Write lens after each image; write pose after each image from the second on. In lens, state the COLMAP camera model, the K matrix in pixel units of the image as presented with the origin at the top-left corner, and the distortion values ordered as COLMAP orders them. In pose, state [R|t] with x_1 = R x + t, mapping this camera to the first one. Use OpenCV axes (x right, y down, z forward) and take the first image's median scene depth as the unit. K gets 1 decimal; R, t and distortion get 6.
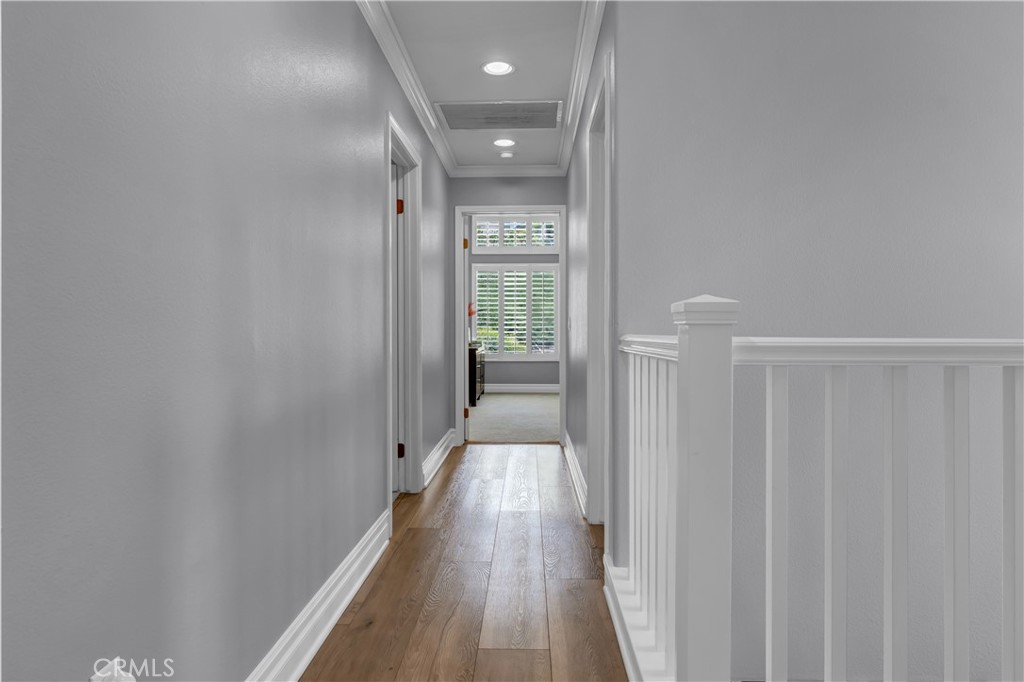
lens RADIAL K [[628.4, 0, 509.0], [0, 628.4, 340.6], [0, 0, 1]] dist [0.000617, 0.001891]
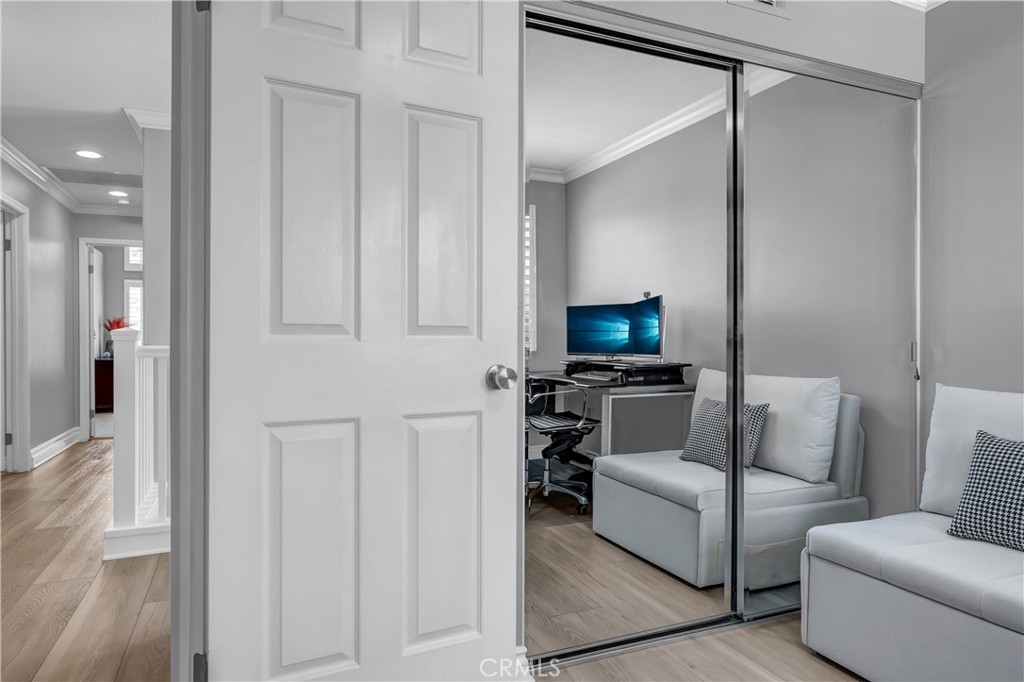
lens RADIAL K [[628.4, 0, 509.0], [0, 628.4, 340.6], [0, 0, 1]] dist [0.000617, 0.001891]
pose [[0.907762, -0.002727, 0.419476, 0.200881], [0.010996, 0.999790, -0.017296, 0.011553], [-0.419341, 0.020314, 0.907601, -0.539617]]
